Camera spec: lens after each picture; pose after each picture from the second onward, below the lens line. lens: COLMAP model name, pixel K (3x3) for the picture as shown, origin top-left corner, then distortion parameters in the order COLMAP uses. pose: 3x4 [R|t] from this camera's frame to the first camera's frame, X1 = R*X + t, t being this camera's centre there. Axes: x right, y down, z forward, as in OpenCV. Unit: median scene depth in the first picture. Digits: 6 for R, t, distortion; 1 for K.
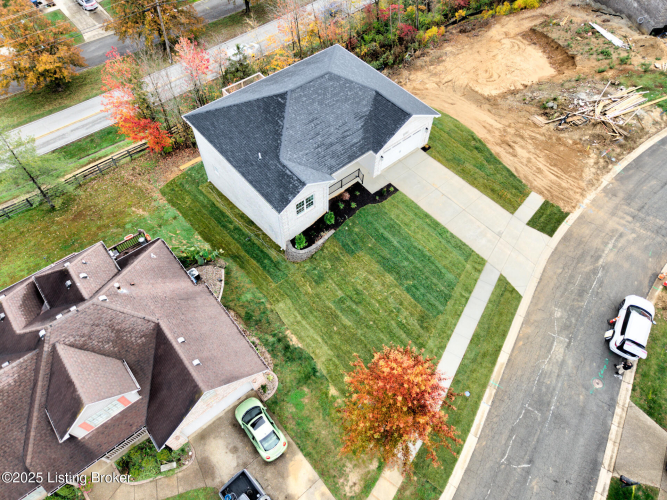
lens RADIAL K [[442.5, 0, 334.6], [0, 442.5, 252.9], [0, 0, 1]] dist [0.047447, -0.033281]
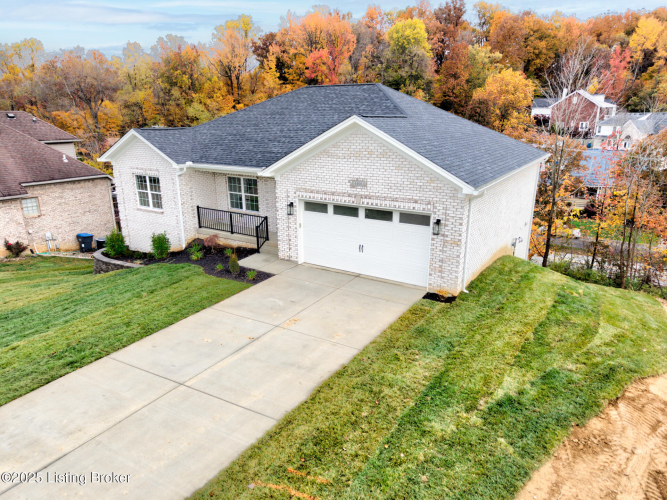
lens RADIAL K [[442.5, 0, 334.6], [0, 442.5, 252.9], [0, 0, 1]] dist [0.047447, -0.033281]
pose [[0.307928, 0.265866, -0.913507, 0.531448], [-0.784483, 0.614203, -0.085679, -0.189662], [0.538300, 0.743014, 0.397698, 0.911099]]
